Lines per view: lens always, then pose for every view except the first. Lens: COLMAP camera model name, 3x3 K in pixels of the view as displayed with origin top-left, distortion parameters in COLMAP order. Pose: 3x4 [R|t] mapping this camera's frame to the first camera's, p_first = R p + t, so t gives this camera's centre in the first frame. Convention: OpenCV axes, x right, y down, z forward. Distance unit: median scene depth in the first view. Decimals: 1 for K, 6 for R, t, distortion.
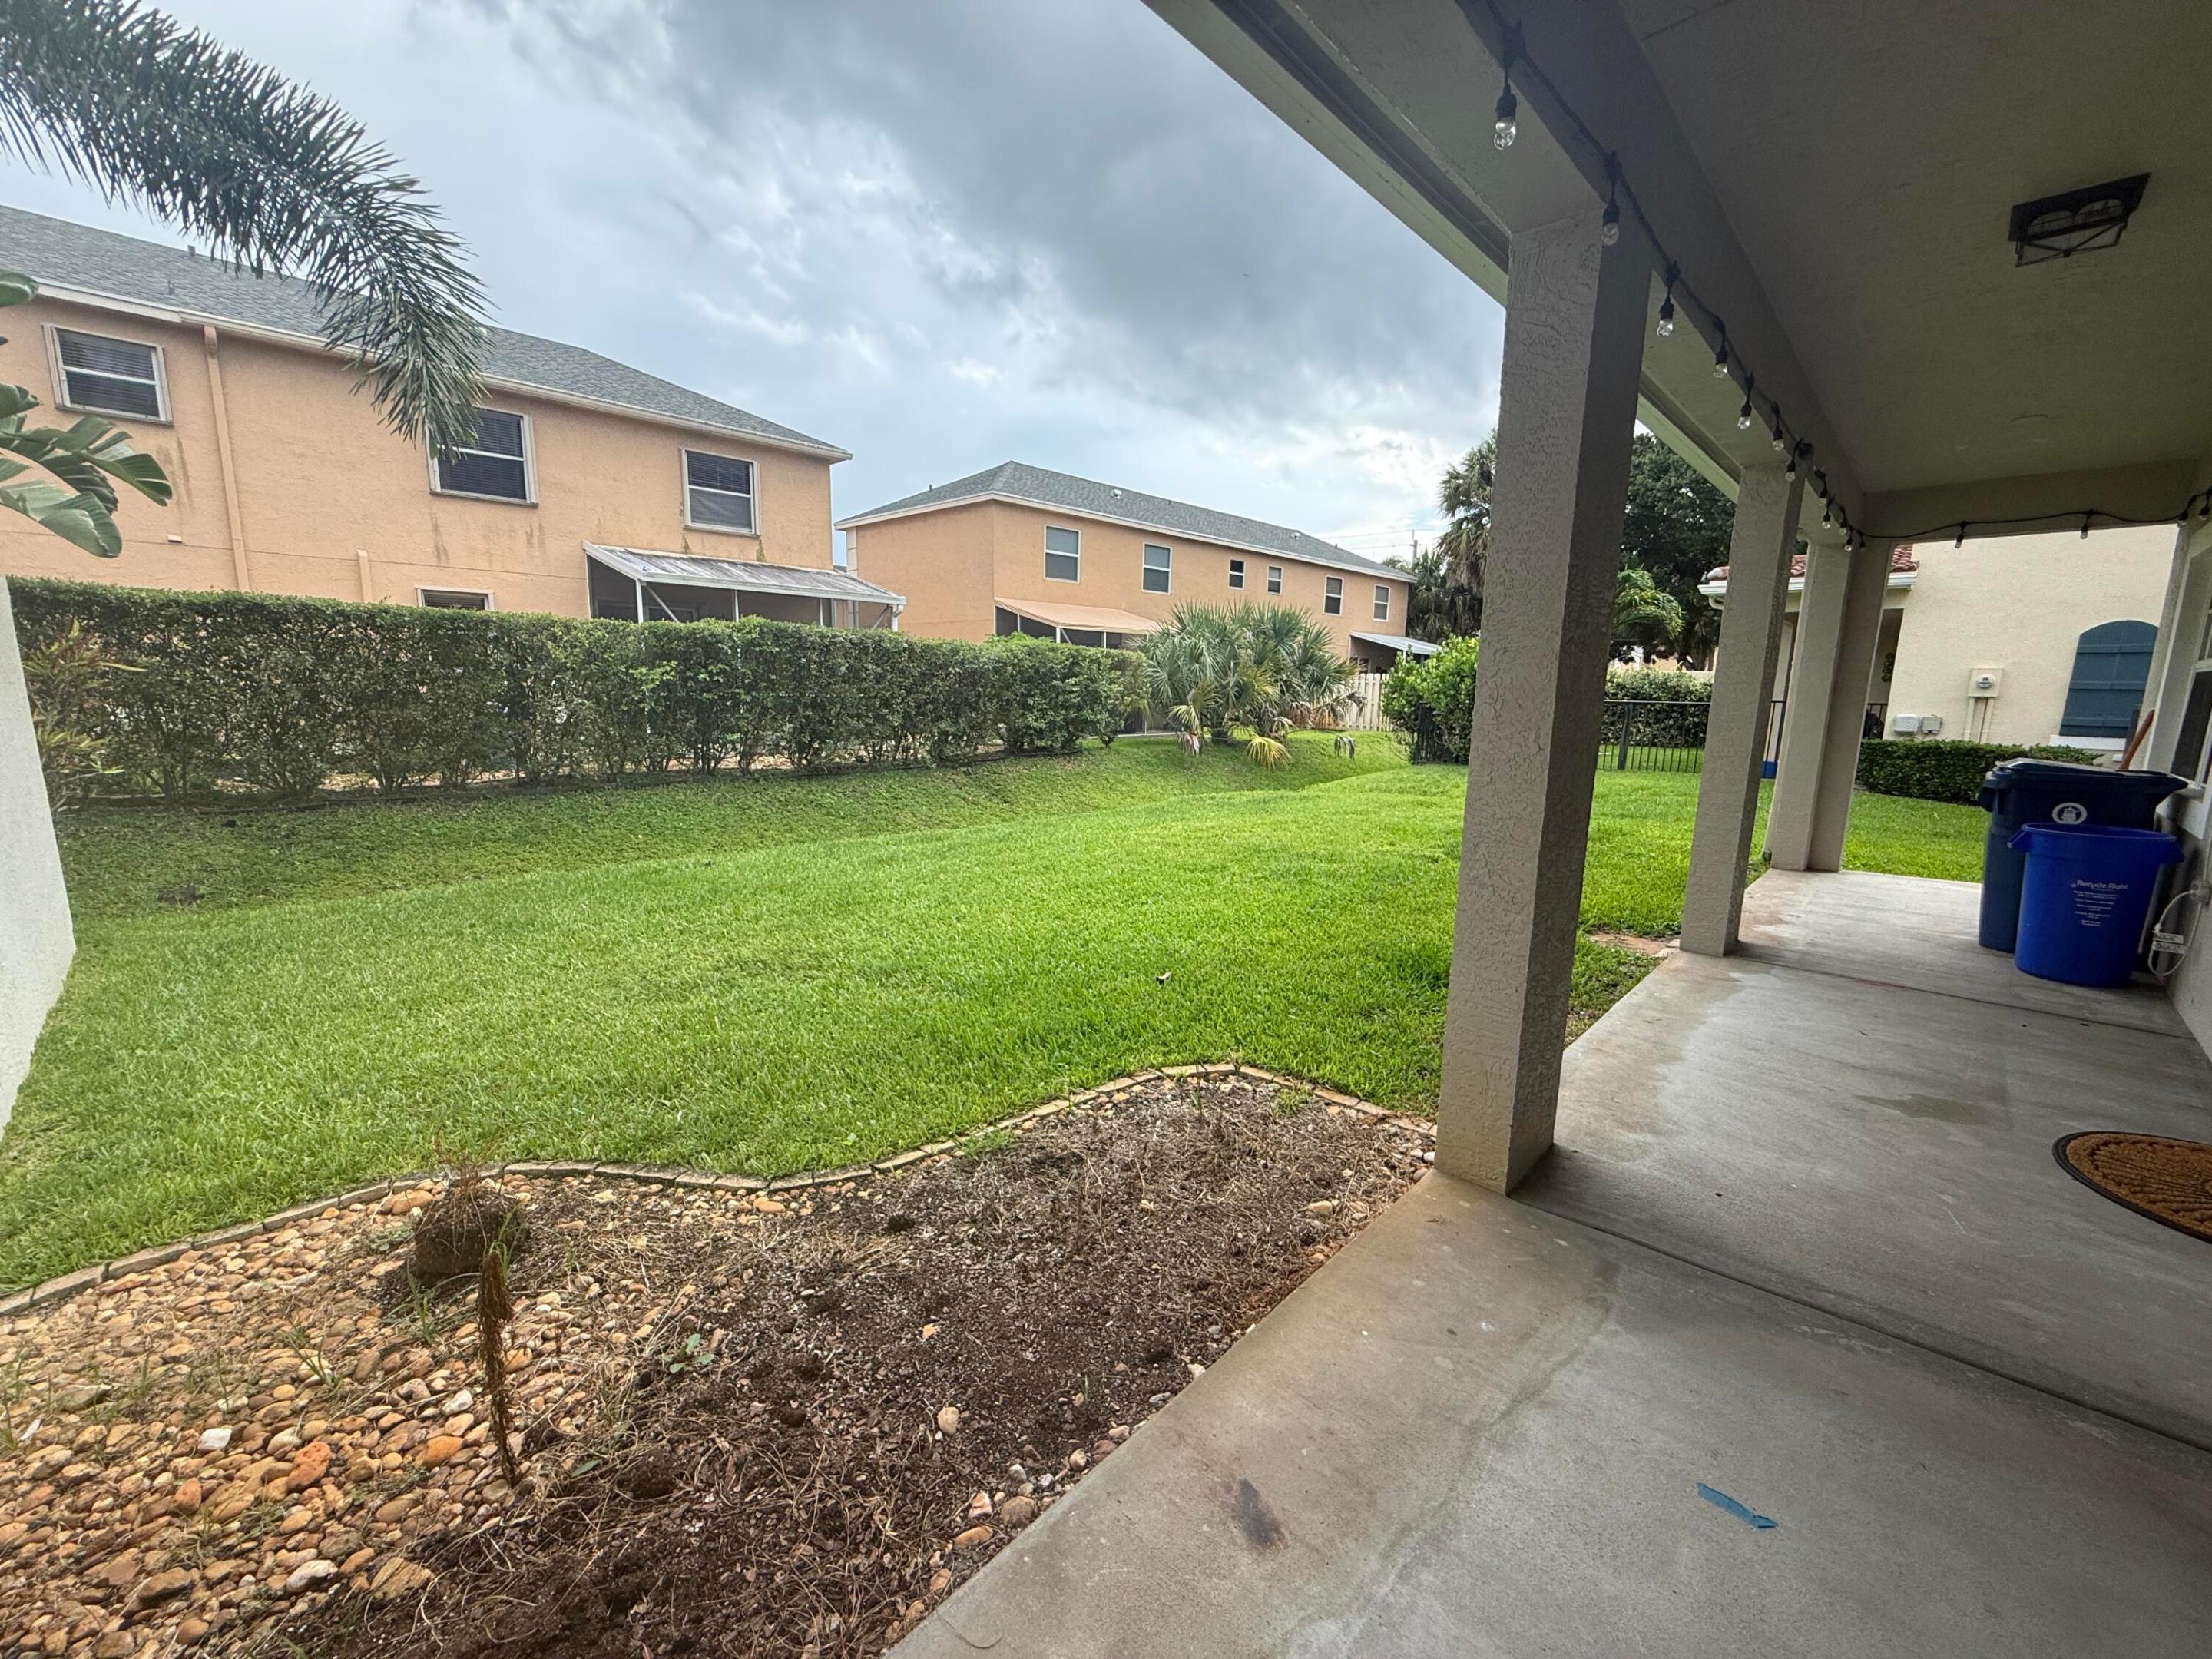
lens RADIAL K [[883.9, 0, 1106.0], [0, 883.9, 829.5], [0, 0, 1]] dist [0.000009, -0.000165]
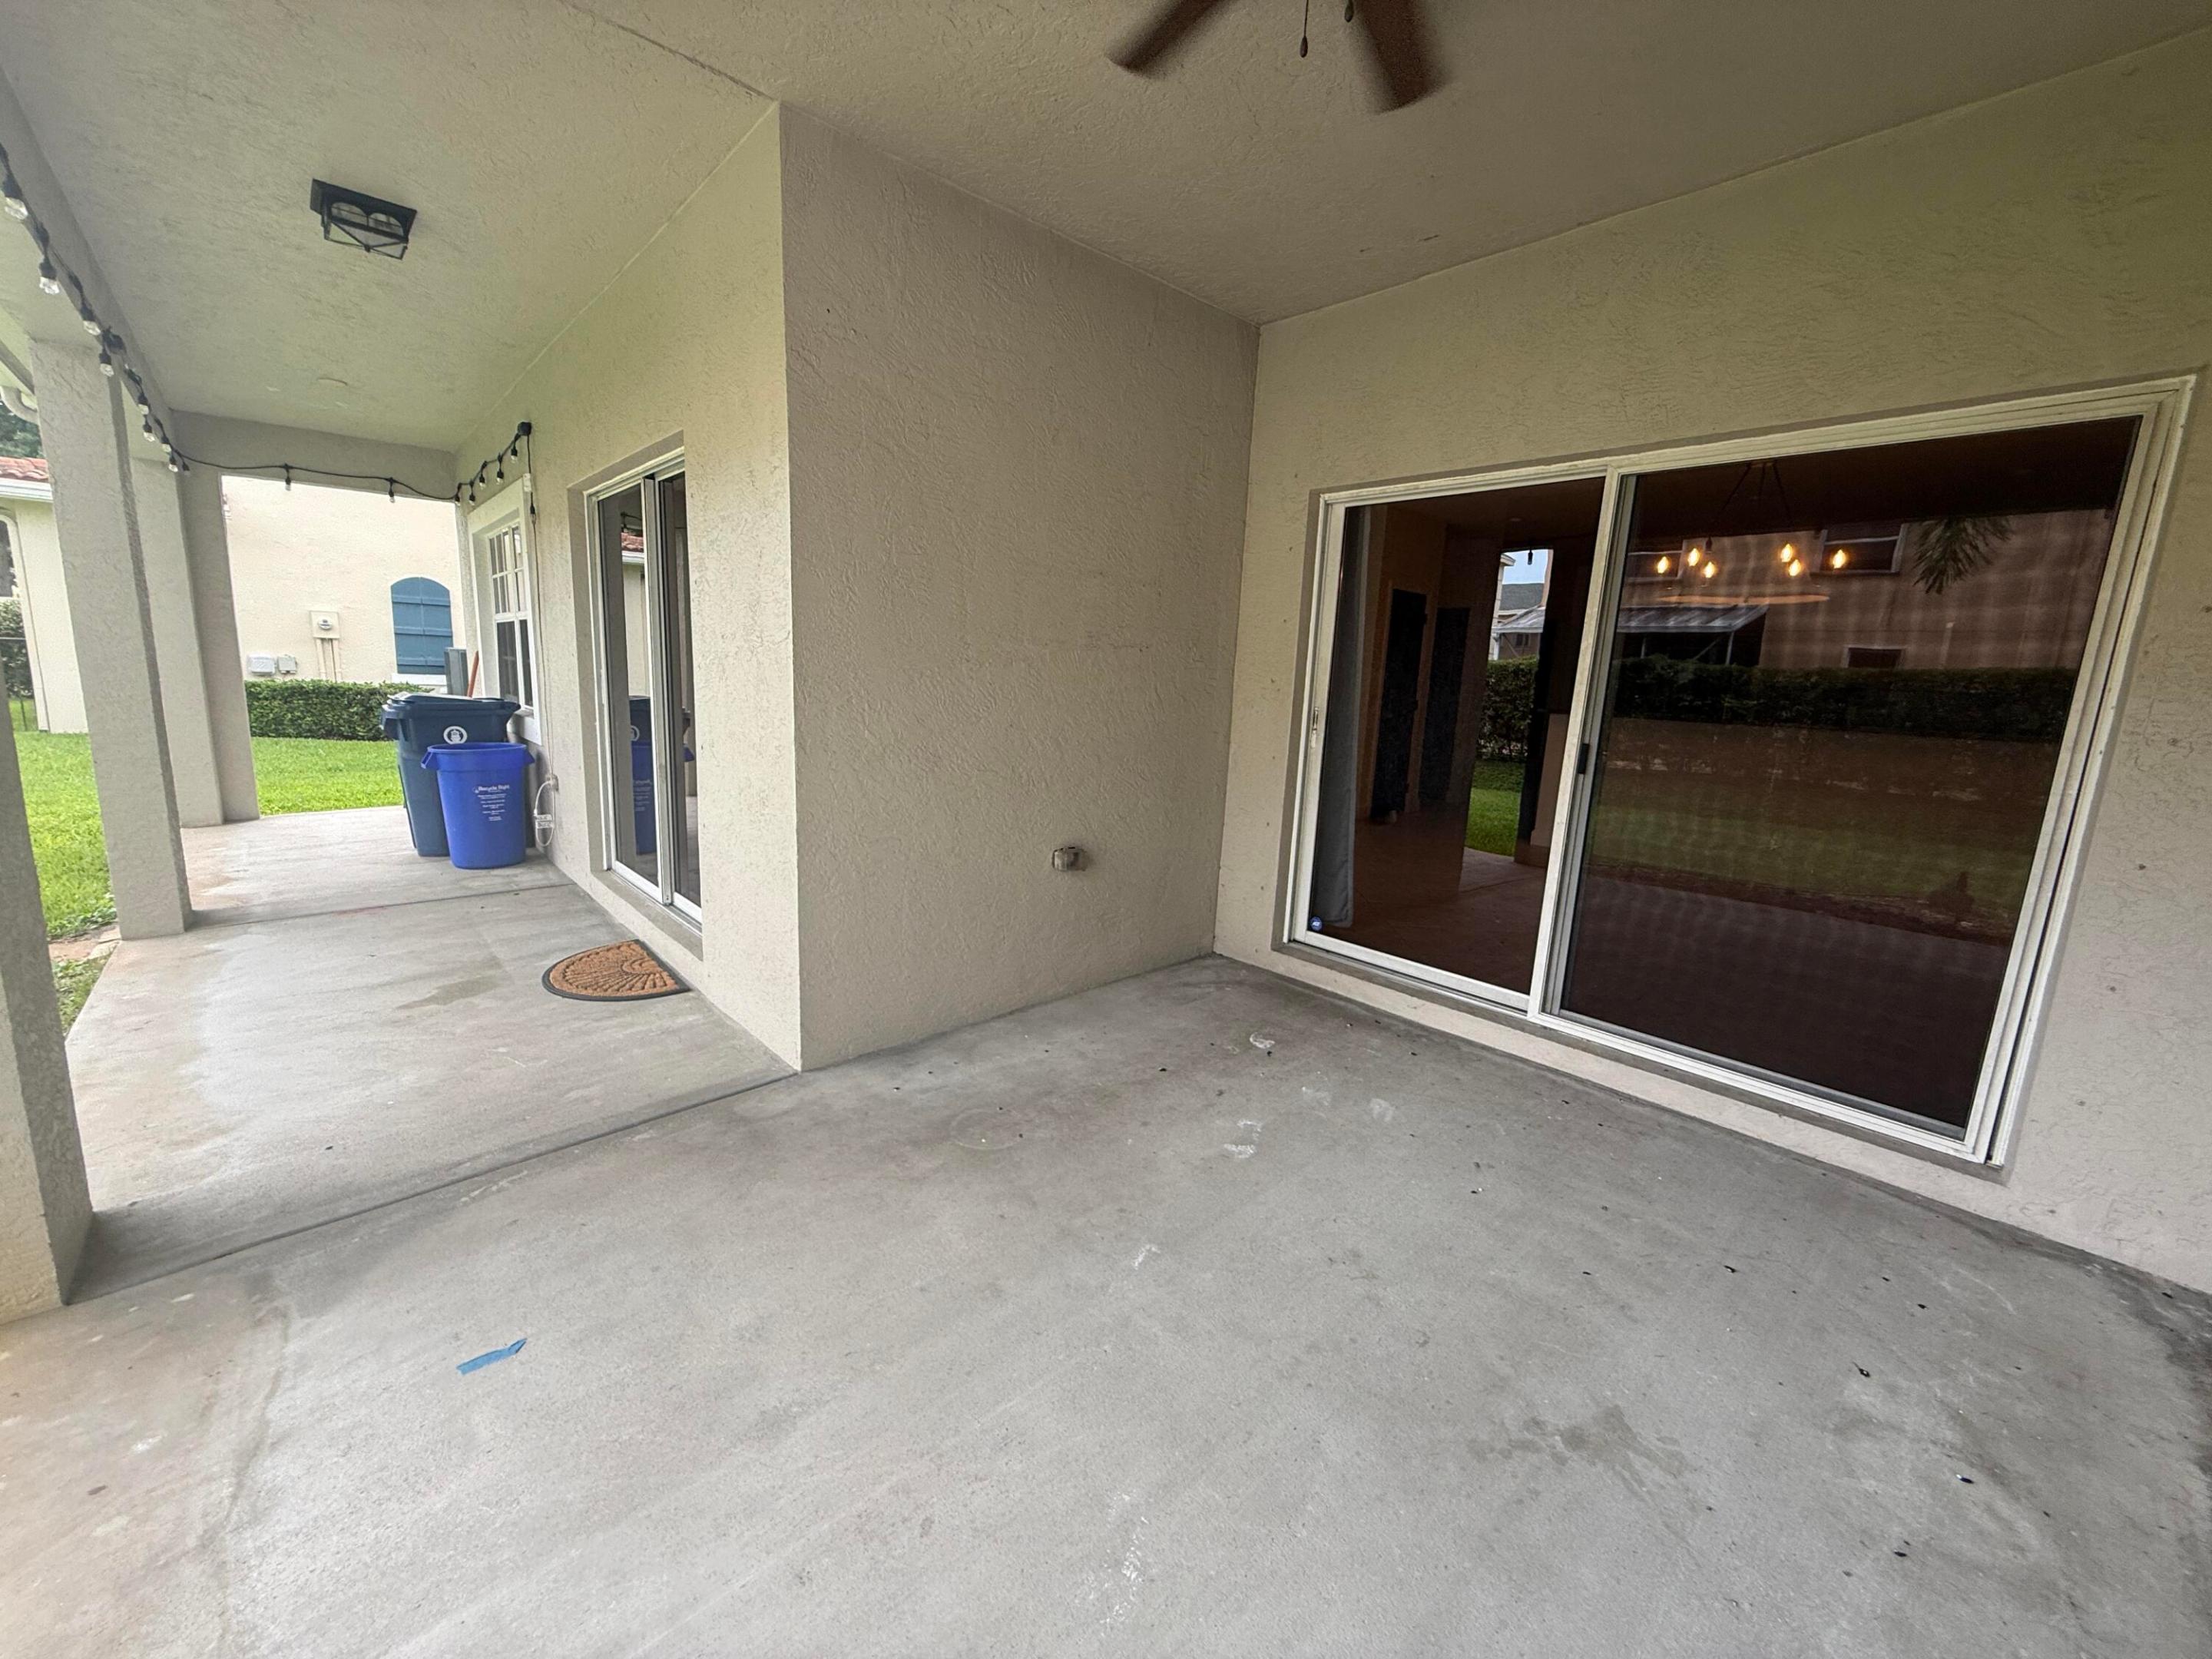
lens RADIAL K [[883.9, 0, 1106.0], [0, 883.9, 829.5], [0, 0, 1]] dist [0.000009, -0.000165]
pose [[0.055195, -0.187474, 0.980718, -0.099514], [0.124684, 0.975821, 0.179520, 0.002375], [-0.990660, 0.112371, 0.077236, 0.027133]]
